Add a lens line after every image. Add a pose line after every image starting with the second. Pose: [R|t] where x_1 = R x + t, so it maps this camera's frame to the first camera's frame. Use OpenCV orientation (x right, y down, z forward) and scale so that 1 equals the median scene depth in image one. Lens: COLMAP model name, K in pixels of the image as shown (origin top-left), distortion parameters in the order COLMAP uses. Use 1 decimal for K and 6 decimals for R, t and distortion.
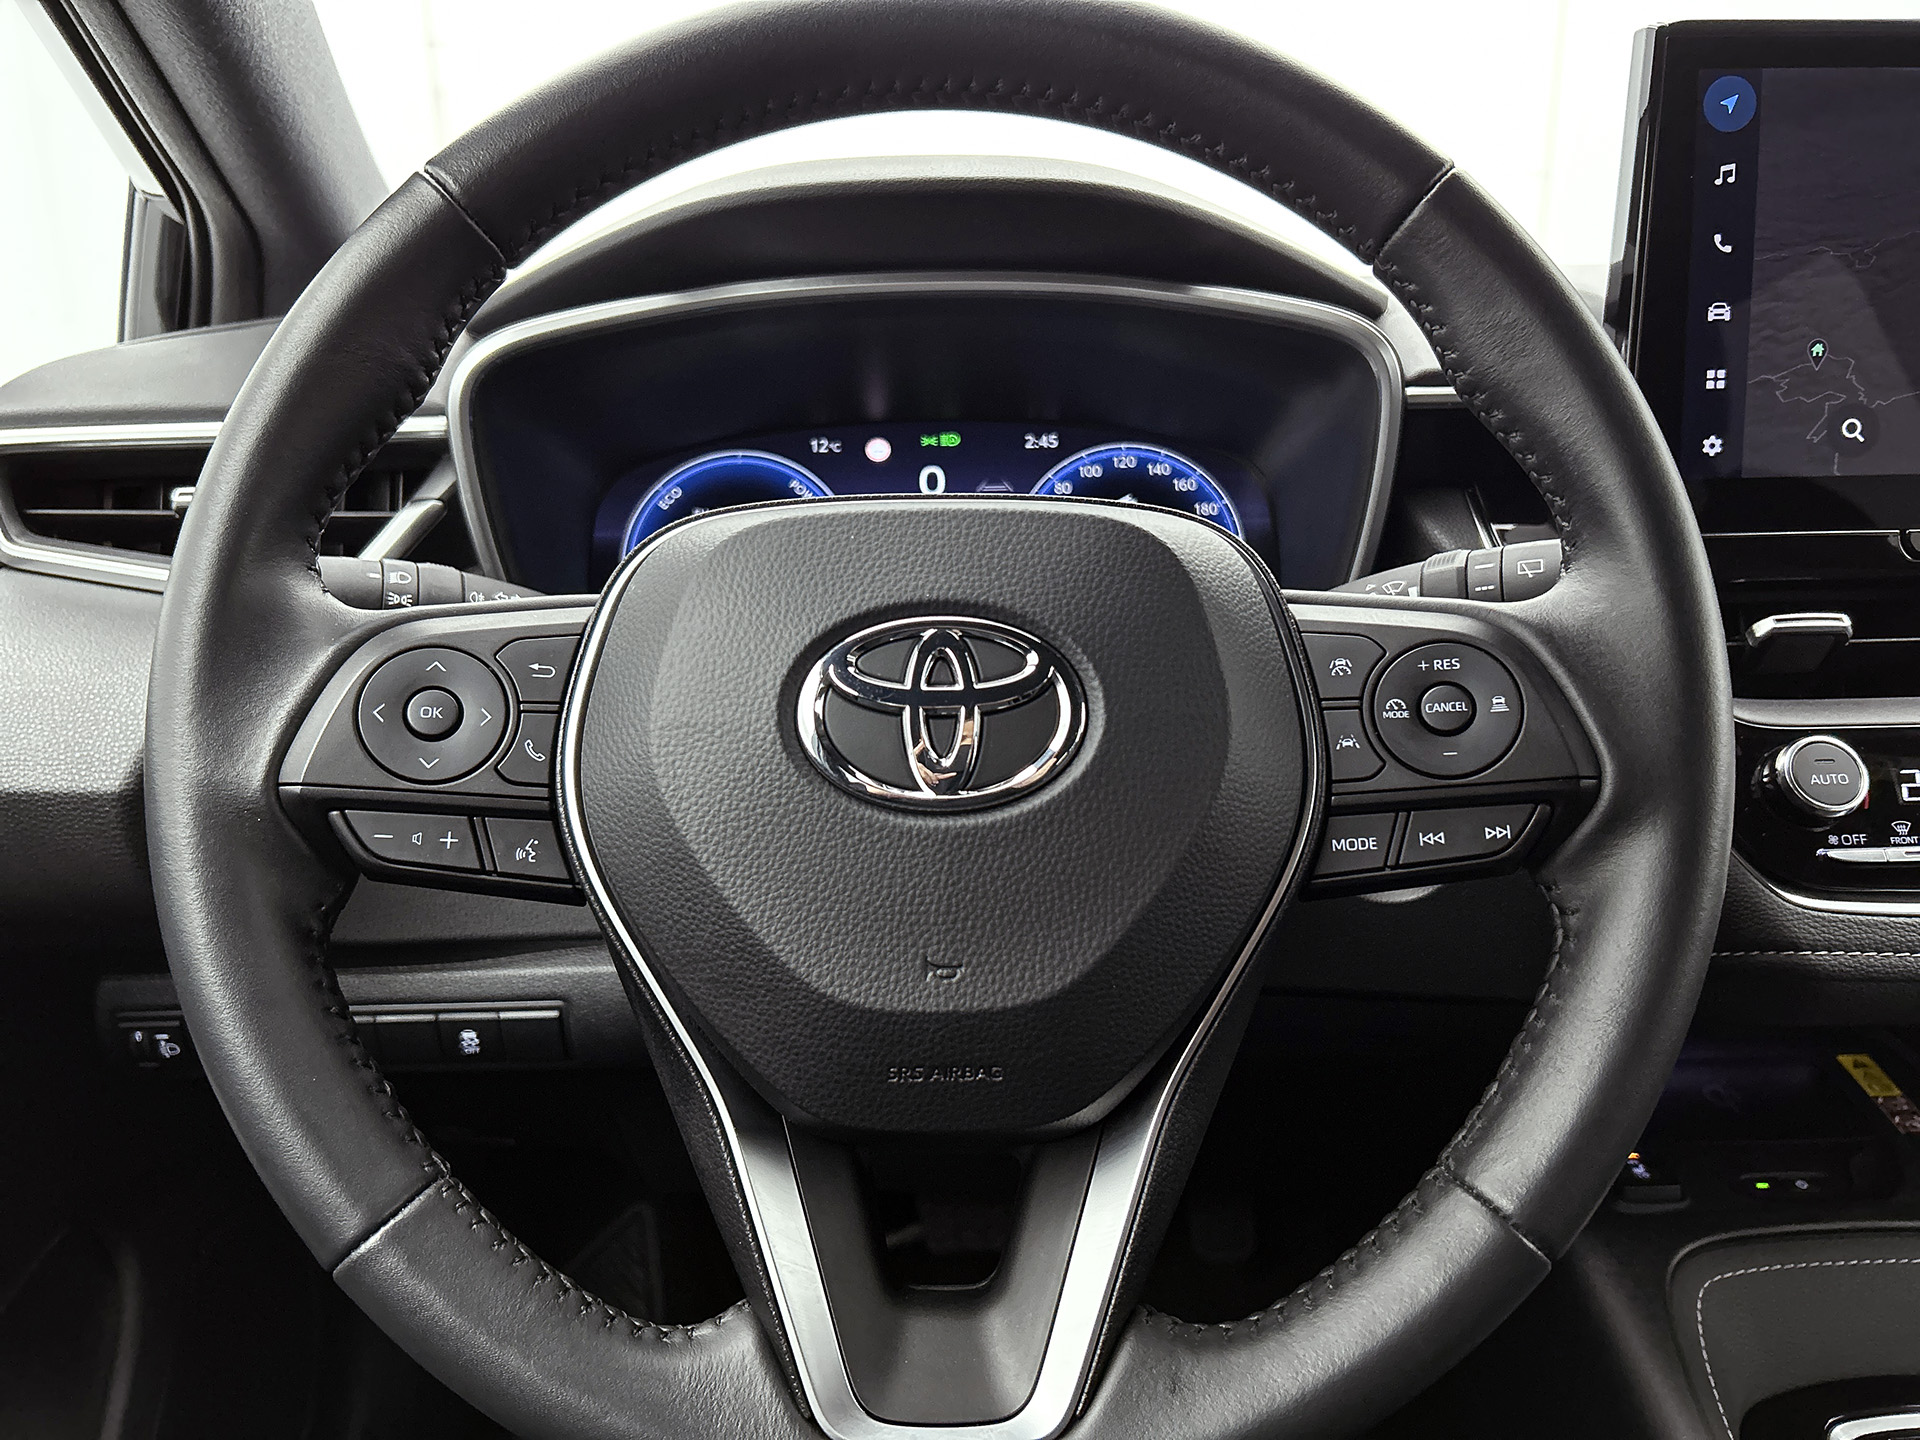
lens RADIAL K [[1447.7, 0, 954.9], [0, 1447.7, 704.0], [0, 0, 1]] dist [0.037226, -0.049969]
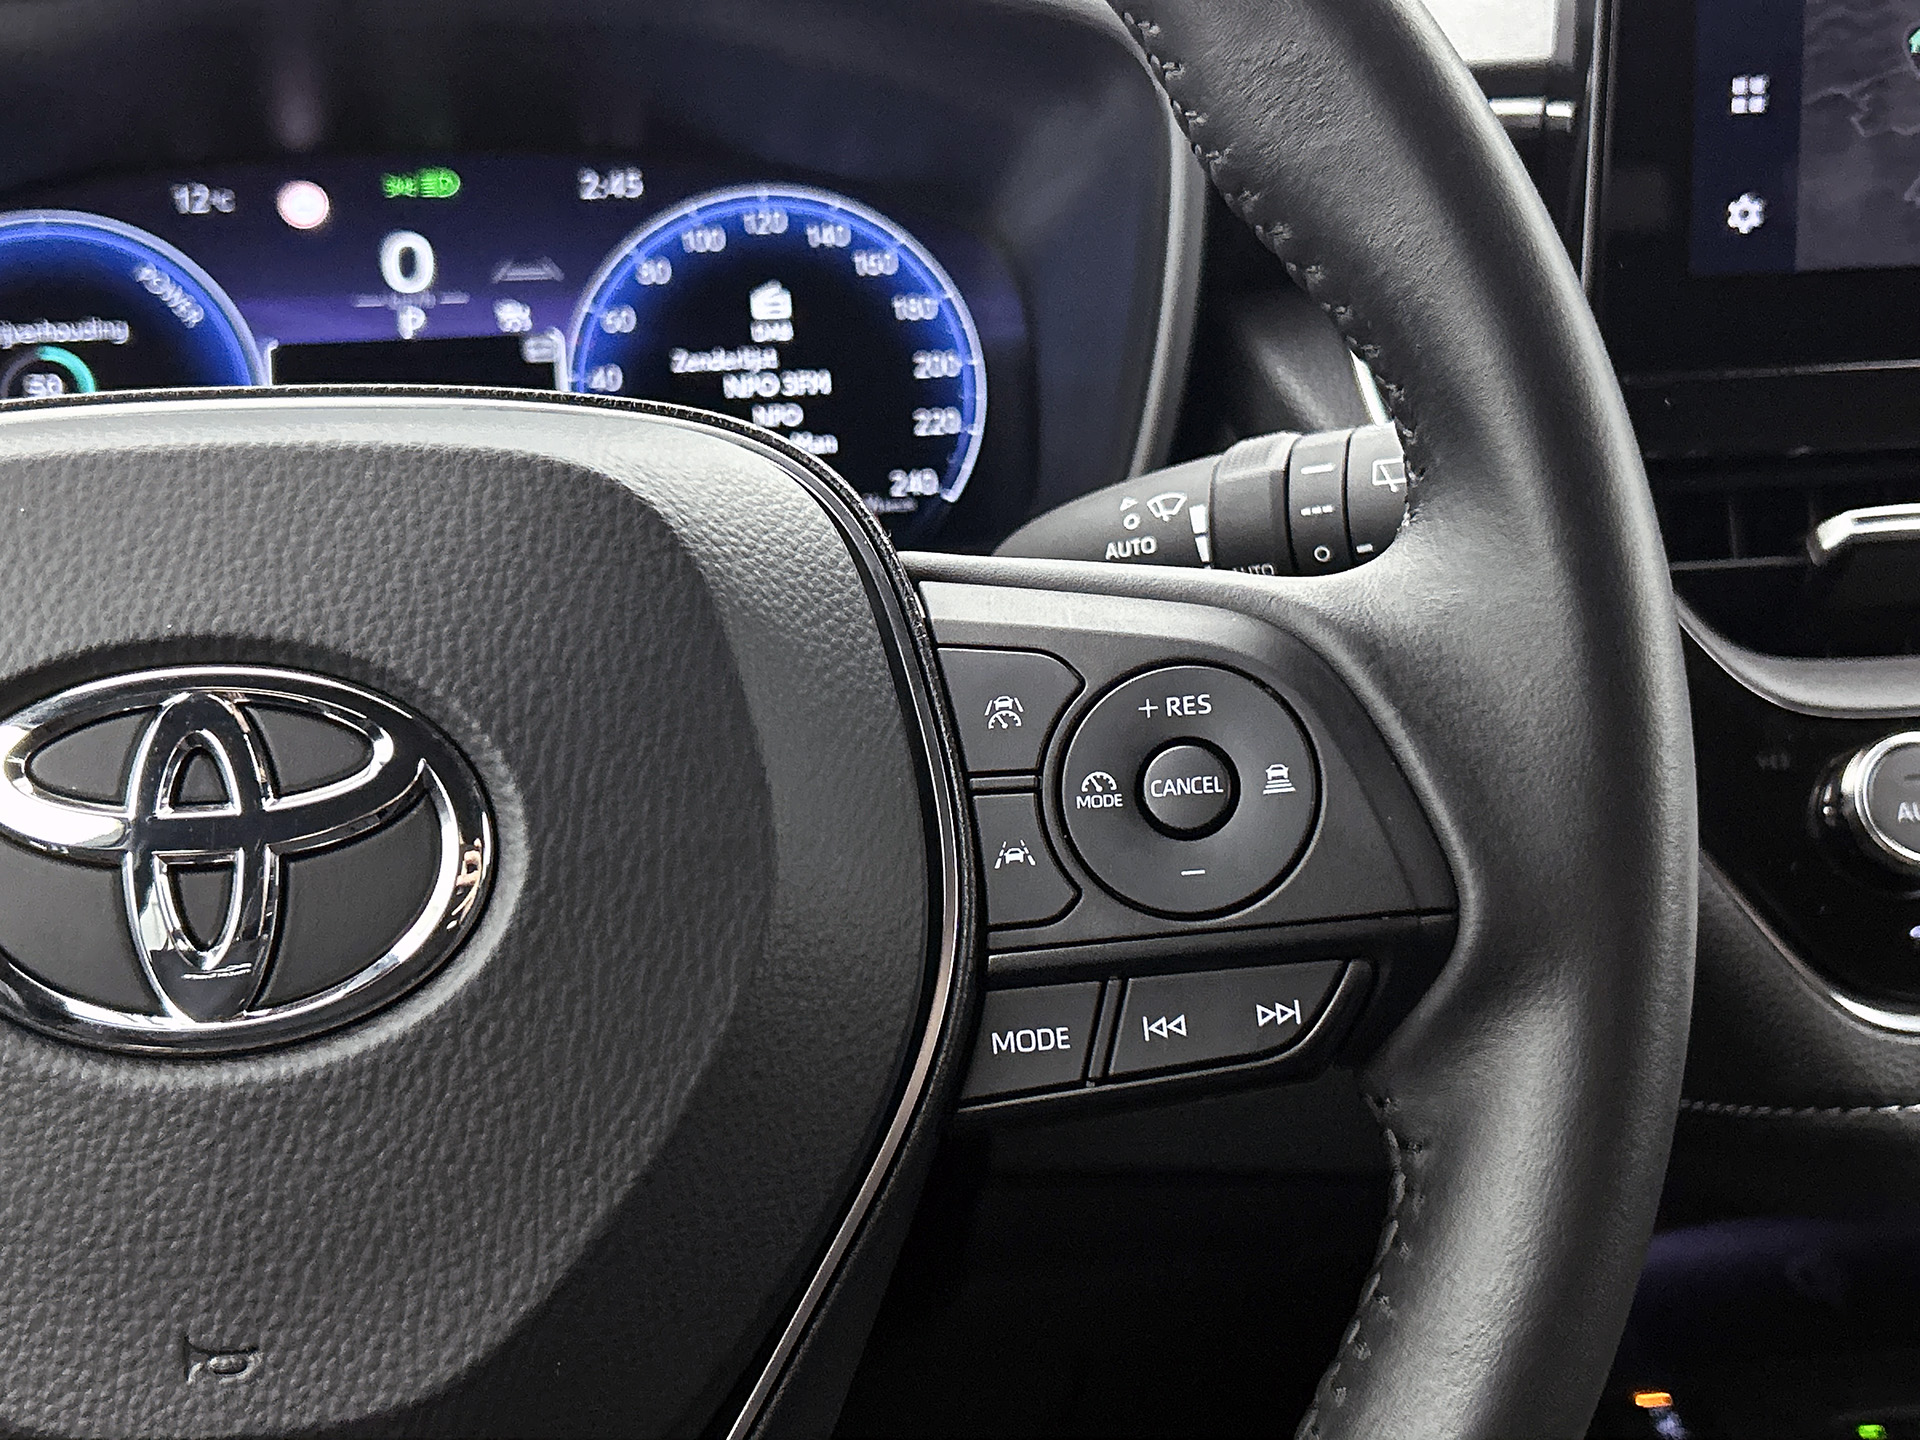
lens RADIAL K [[2420.1, 0, 955.2], [0, 2420.1, 723.0], [0, 0, 1]] dist [0.093251, 0.000000]
pose [[0.994016, -0.038898, 0.102076, 0.158534], [0.029917, 0.995663, 0.088088, -0.103749], [-0.105060, -0.084507, 0.990869, 0.111111]]
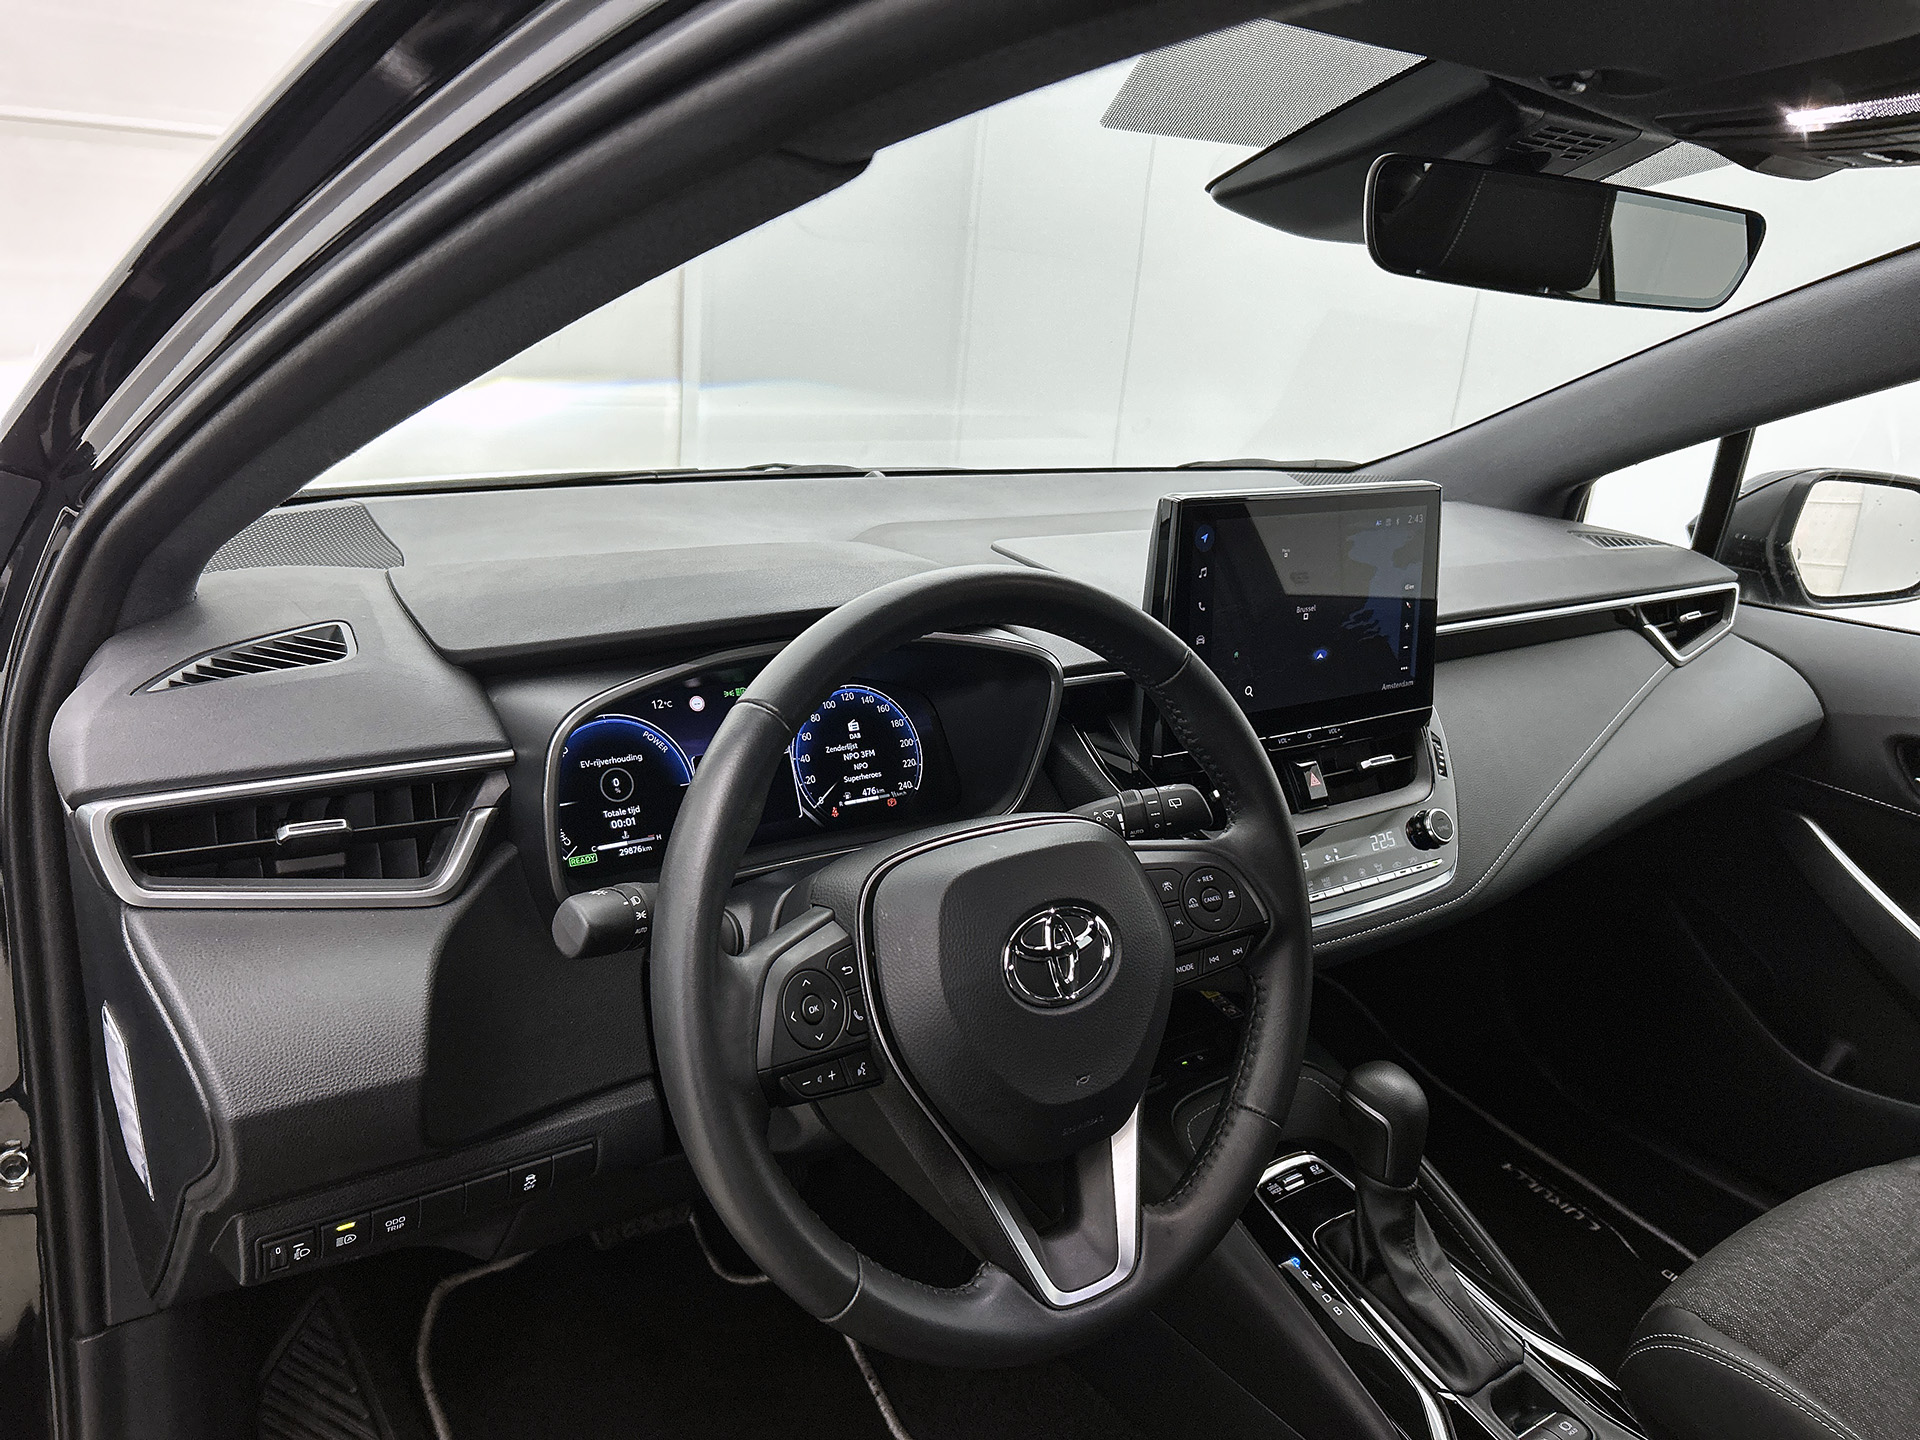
lens RADIAL K [[1447.7, 0, 951.9], [0, 1447.7, 725.9], [0, 0, 1]] dist [0.037226, -0.049969]
pose [[0.815817, -0.103103, 0.569045, -1.210963], [0.065412, 0.994116, 0.086341, -0.475244], [-0.574599, -0.033216, 0.817761, -0.568680]]
